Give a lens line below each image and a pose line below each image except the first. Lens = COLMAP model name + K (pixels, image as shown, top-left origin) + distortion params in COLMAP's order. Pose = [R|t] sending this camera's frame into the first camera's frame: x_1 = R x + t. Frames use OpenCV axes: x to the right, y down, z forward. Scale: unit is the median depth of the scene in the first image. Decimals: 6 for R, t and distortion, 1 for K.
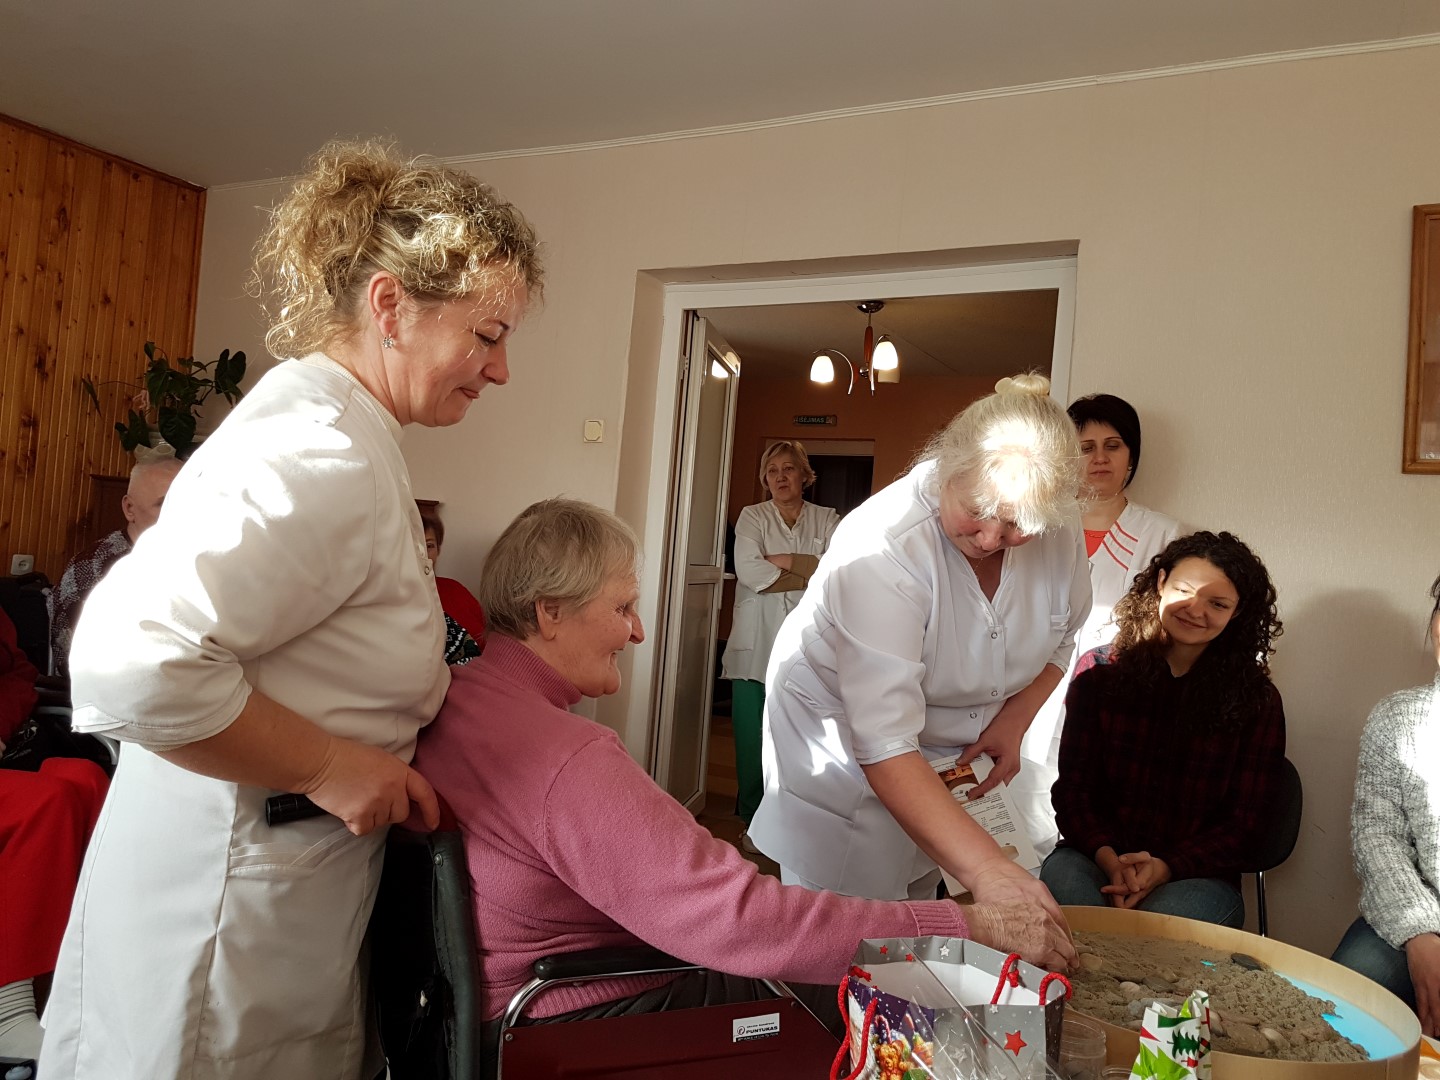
lens RADIAL K [[1120.1, 0, 706.0], [0, 1120.1, 523.4], [0, 0, 1]] dist [0.007042, -0.031409]
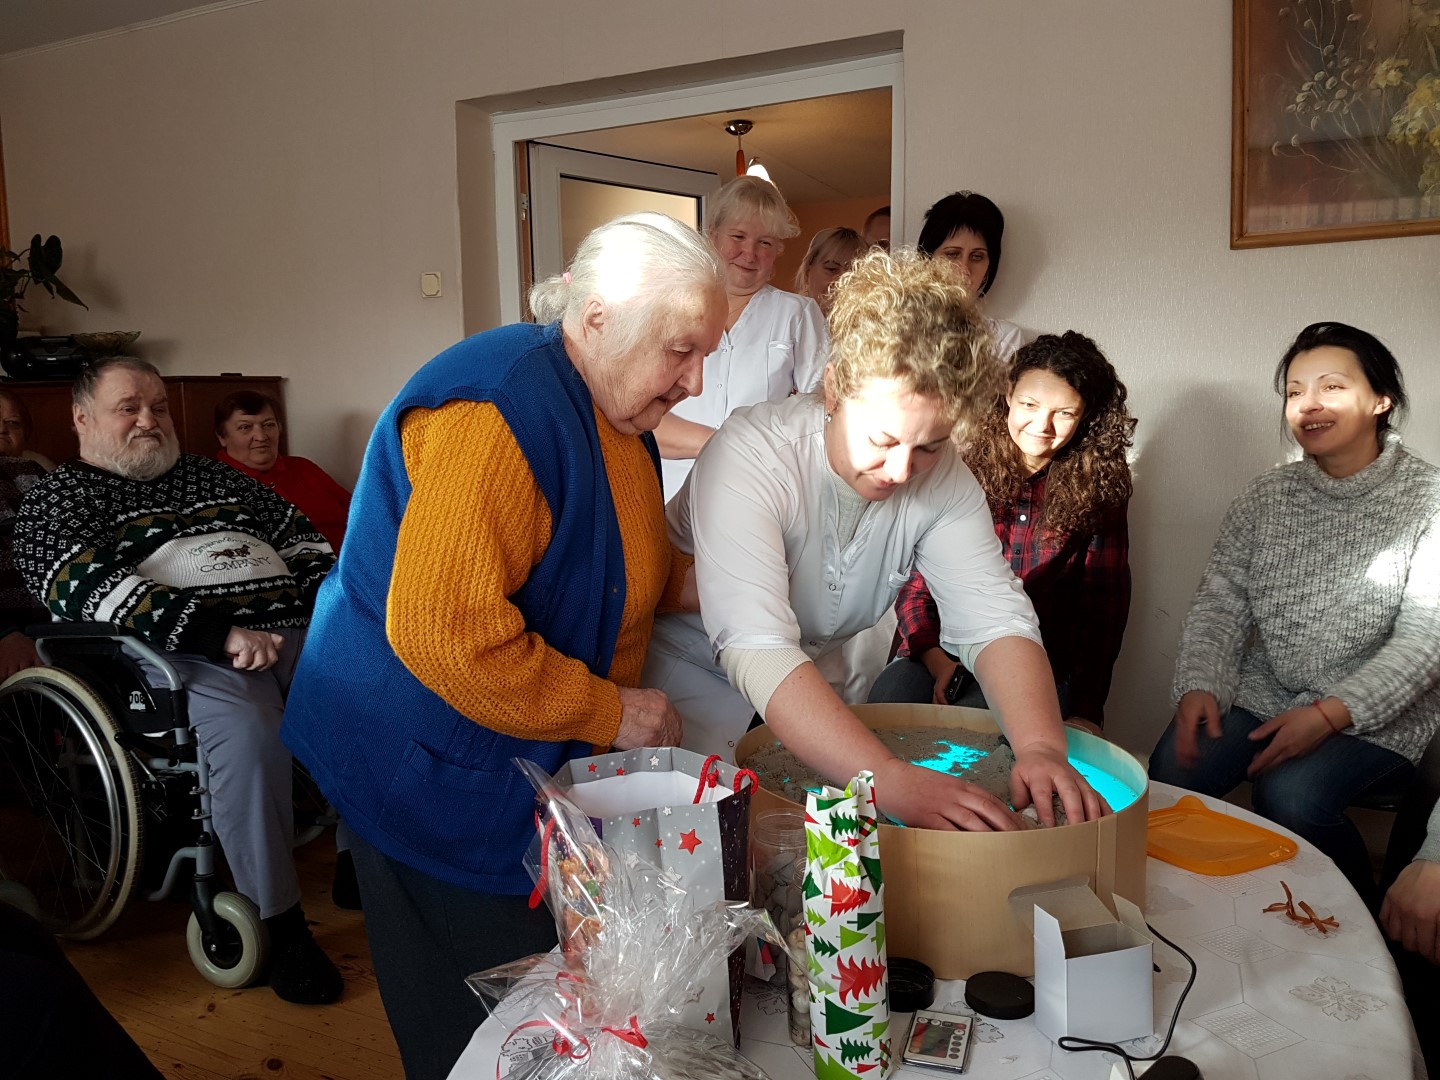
lens RADIAL K [[1098.8, 0, 711.7], [0, 1098.8, 529.6], [0, 0, 1]] dist [0.089024, -0.119327]
pose [[0.993414, -0.103012, 0.050165, 0.246283], [0.095282, 0.985890, 0.137633, 0.050811], [-0.063635, -0.131947, 0.989212, 0.056848]]
